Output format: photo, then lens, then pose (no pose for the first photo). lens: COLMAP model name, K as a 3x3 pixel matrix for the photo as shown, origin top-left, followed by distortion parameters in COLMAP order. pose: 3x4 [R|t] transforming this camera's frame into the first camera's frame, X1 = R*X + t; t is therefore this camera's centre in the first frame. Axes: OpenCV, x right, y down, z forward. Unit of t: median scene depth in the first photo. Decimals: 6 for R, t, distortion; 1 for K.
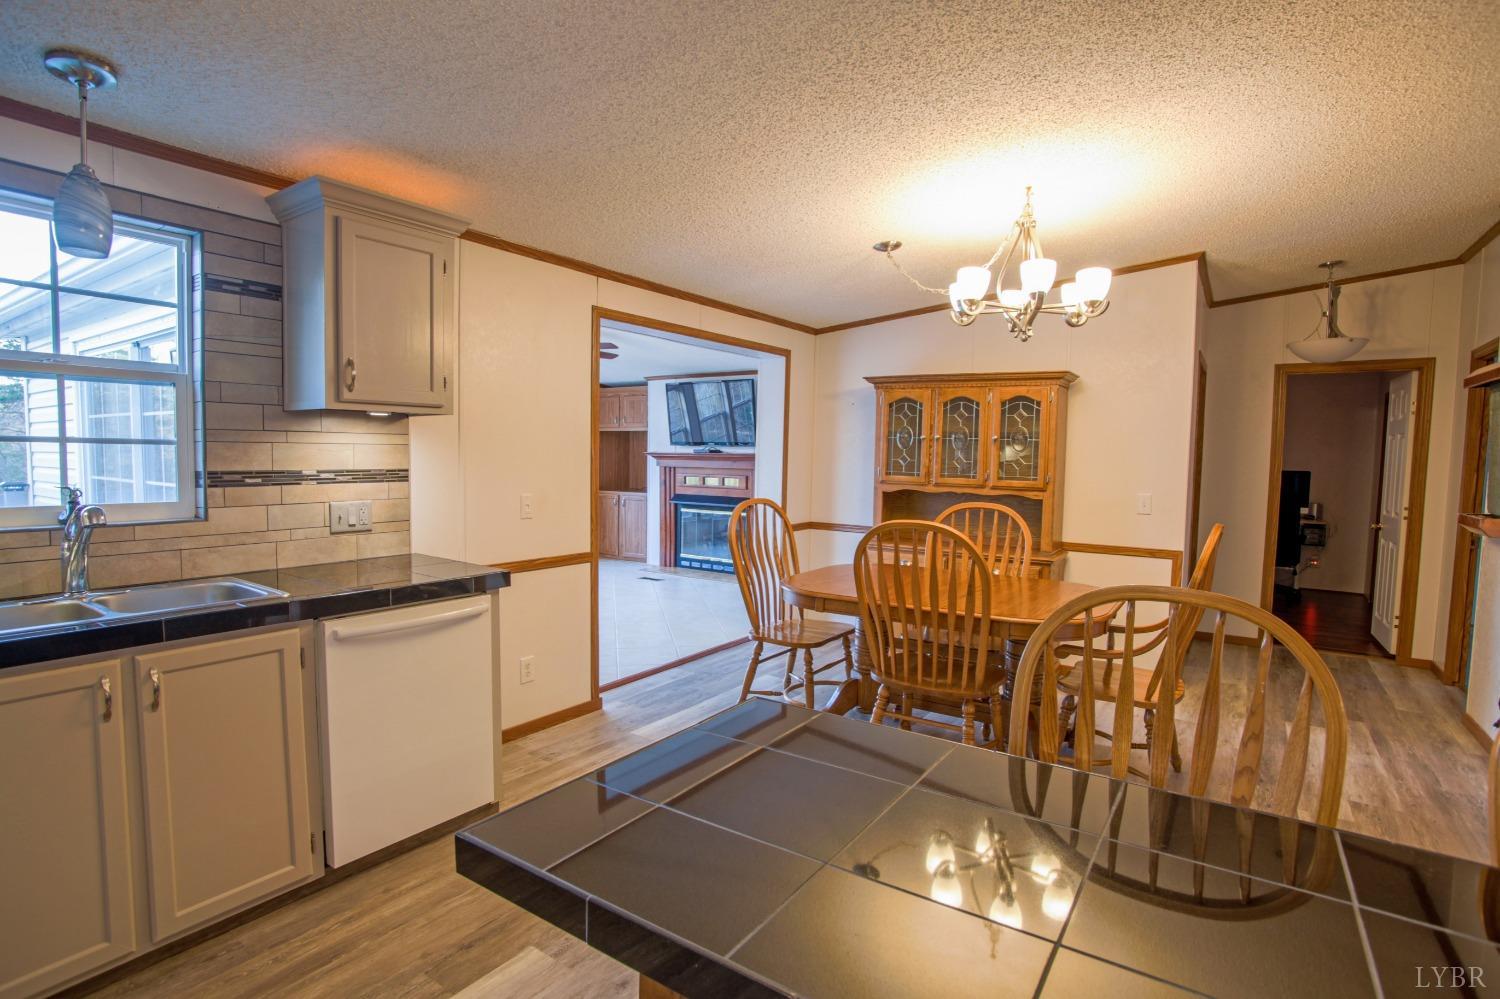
lens RADIAL K [[749.9, 0, 750.0], [0, 749.9, 499.5], [0, 0, 1]] dist [-0.093398, 0.039633]
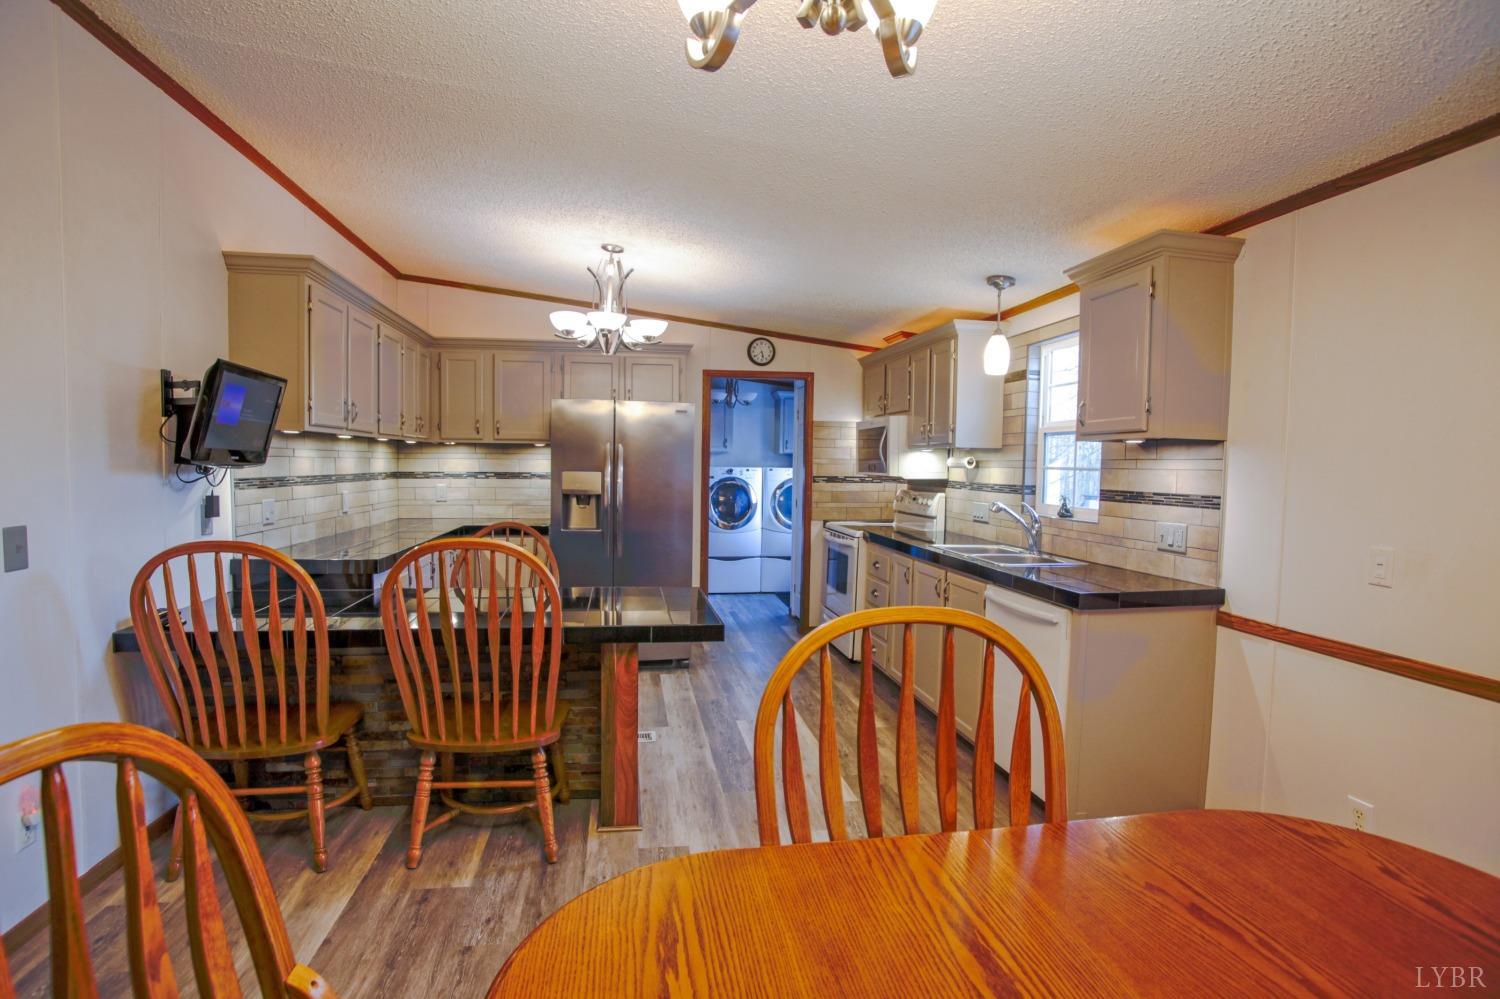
lens RADIAL K [[734.4, 0, 738.1], [0, 734.4, 504.0], [0, 0, 1]] dist [-0.088561, 0.038973]
pose [[-0.728726, 0.008584, -0.684752, 0.662568], [-0.070228, 0.993713, 0.087194, -0.074679], [0.681195, 0.111629, -0.723541, 1.369537]]
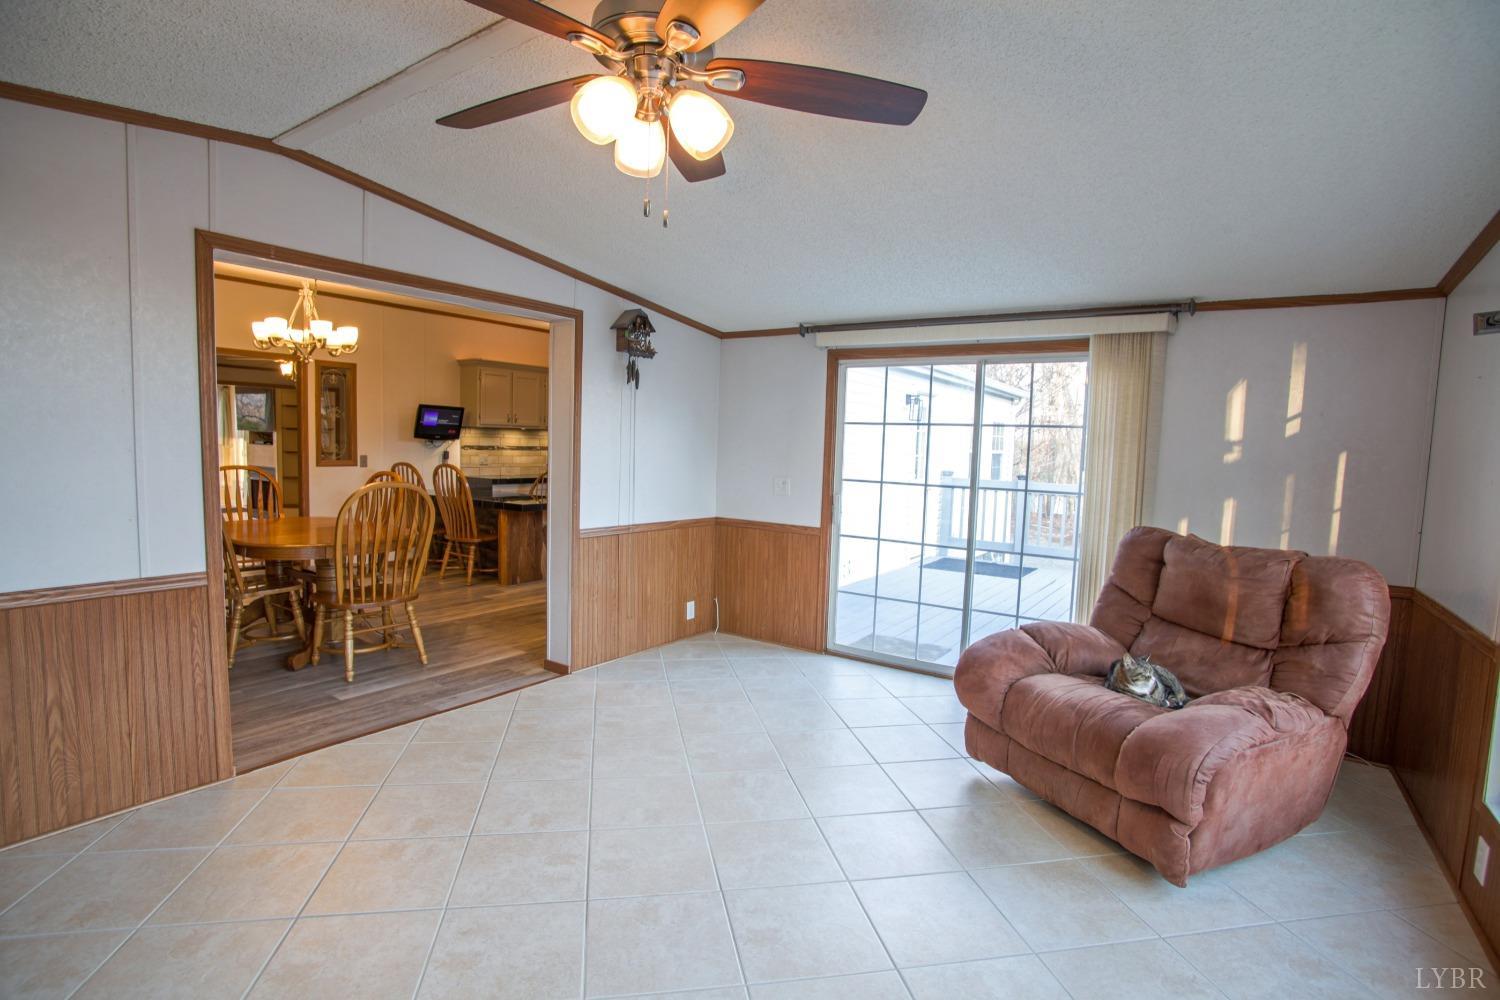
lens RADIAL K [[749.9, 0, 750.0], [0, 749.9, 500.0], [0, 0, 1]] dist [-0.093398, 0.039633]
pose [[-0.998915, -0.045246, -0.011011, -0.713963], [-0.046316, 0.989839, 0.134438, -0.205847], [0.004816, 0.134802, -0.990861, 3.109734]]
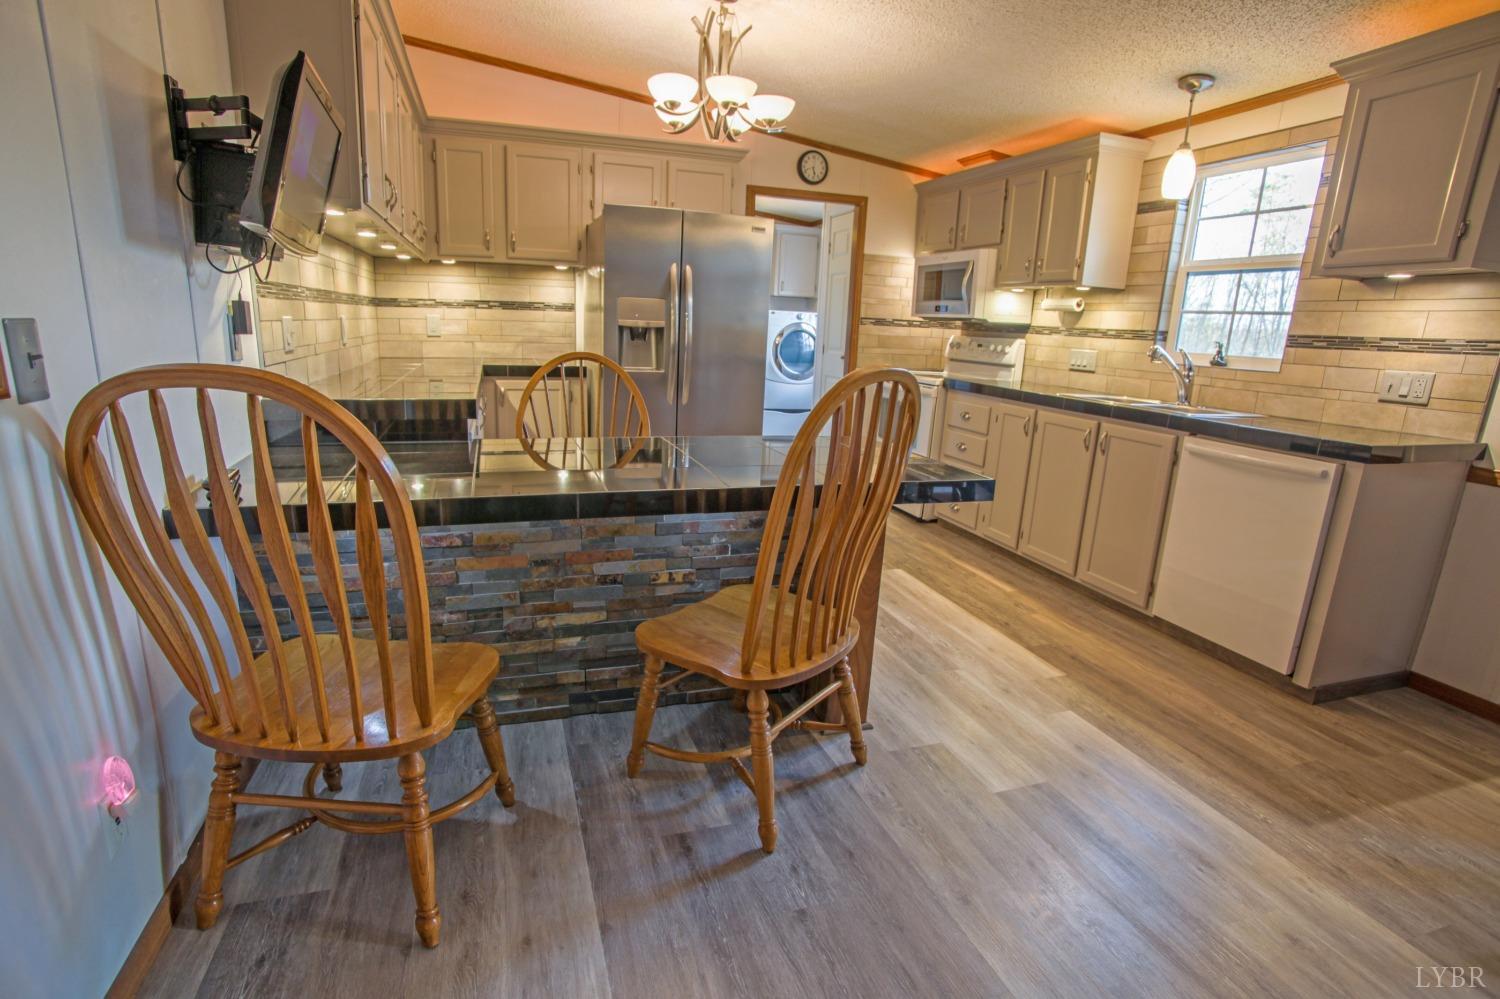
lens RADIAL K [[734.4, 0, 738.1], [0, 734.4, 504.0], [0, 0, 1]] dist [-0.088561, 0.038973]
pose [[-0.608308, 0.147390, -0.779896, 0.787859], [-0.101824, 0.959995, 0.260848, 0.021481], [0.787142, 0.238088, -0.568965, 0.897346]]
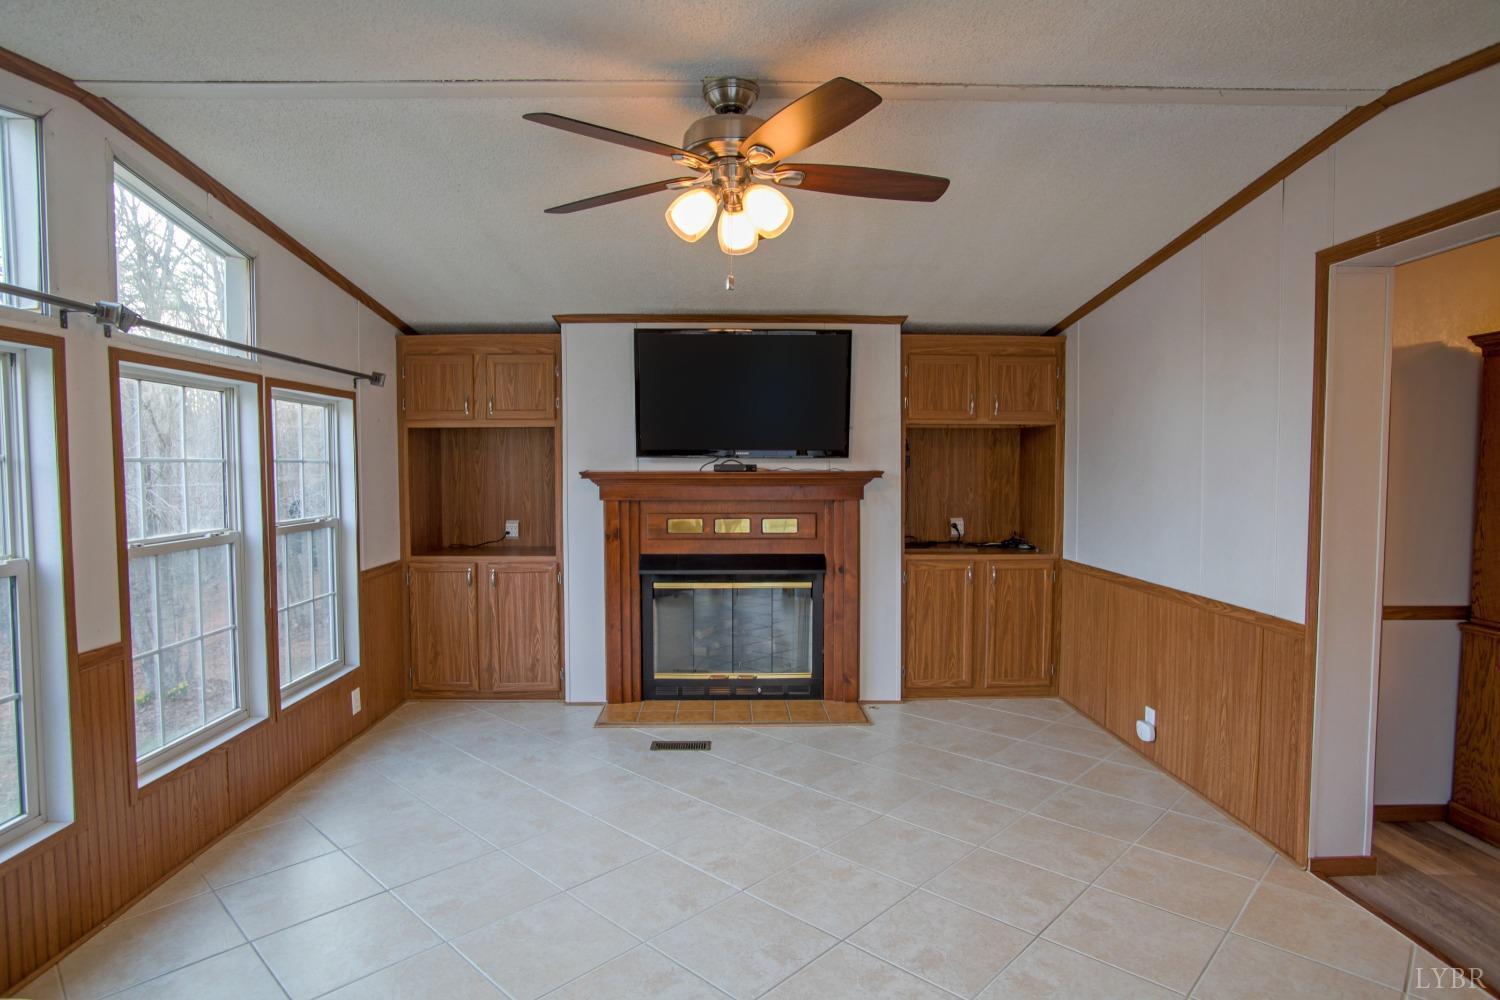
lens RADIAL K [[827.3, 0, 738.6], [0, 827.3, 501.5], [0, 0, 1]] dist [-0.070359, 0.039849]
pose [[0.816851, -0.042246, 0.575300, -1.154373], [0.050061, 0.998744, 0.002261, -0.130232], [-0.574673, 0.026953, 0.817939, 1.651502]]
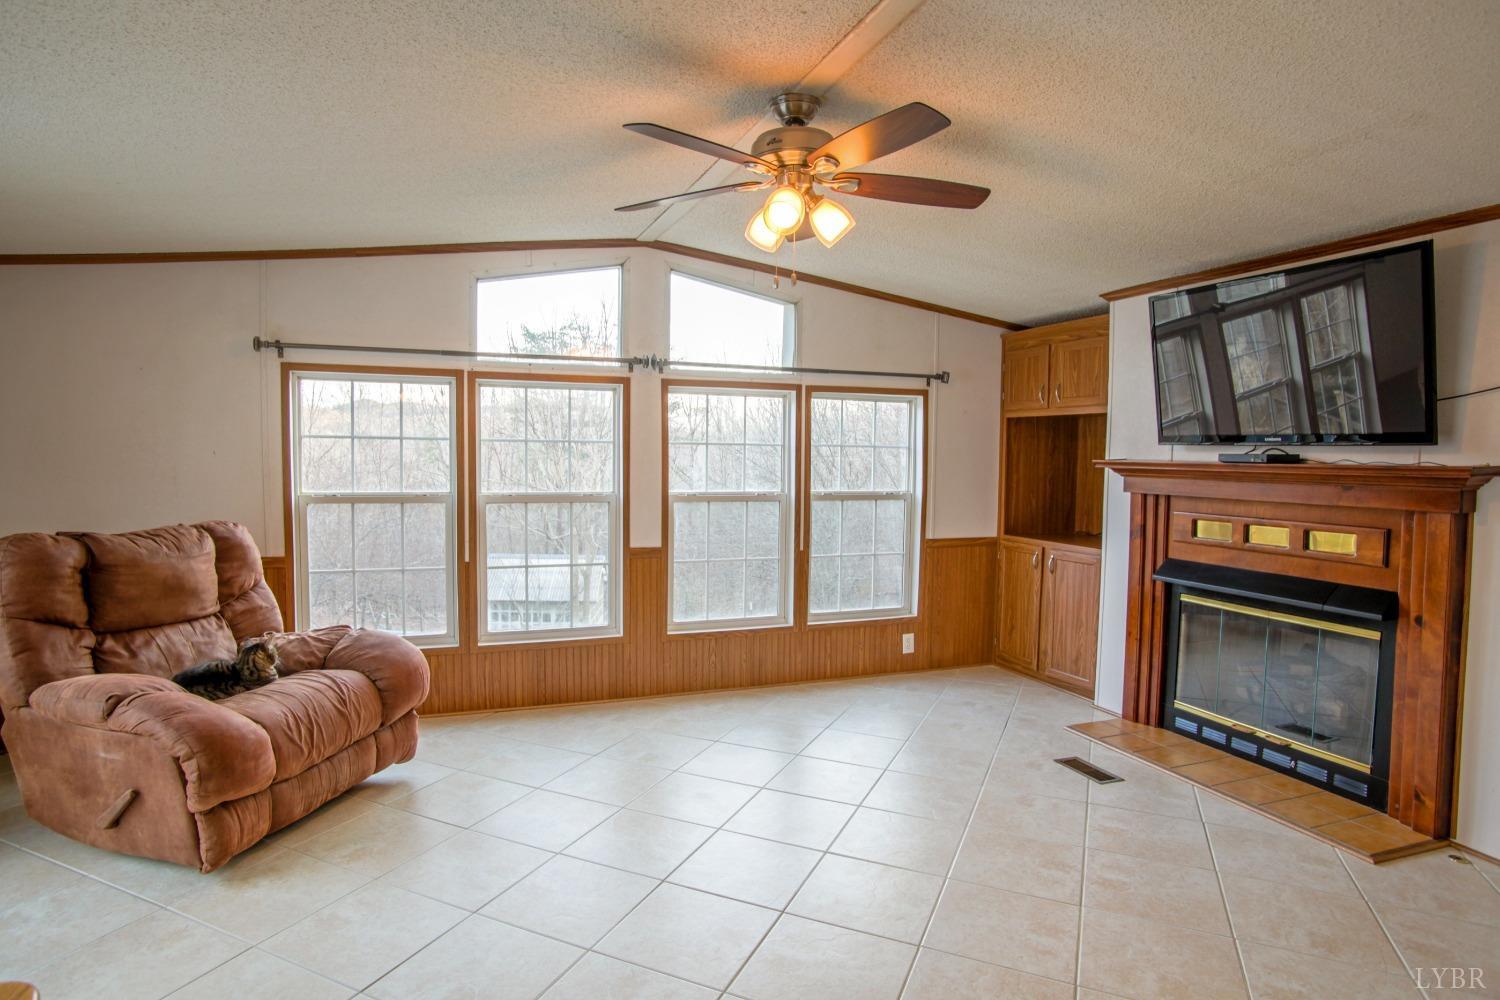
lens RADIAL K [[827.3, 0, 738.6], [0, 827.3, 501.5], [0, 0, 1]] dist [-0.070359, 0.039849]
pose [[0.819350, 0.029367, -0.572541, -0.114719], [-0.035572, 0.999367, 0.000354, -0.100264], [0.572189, 0.020077, 0.819876, 1.543759]]
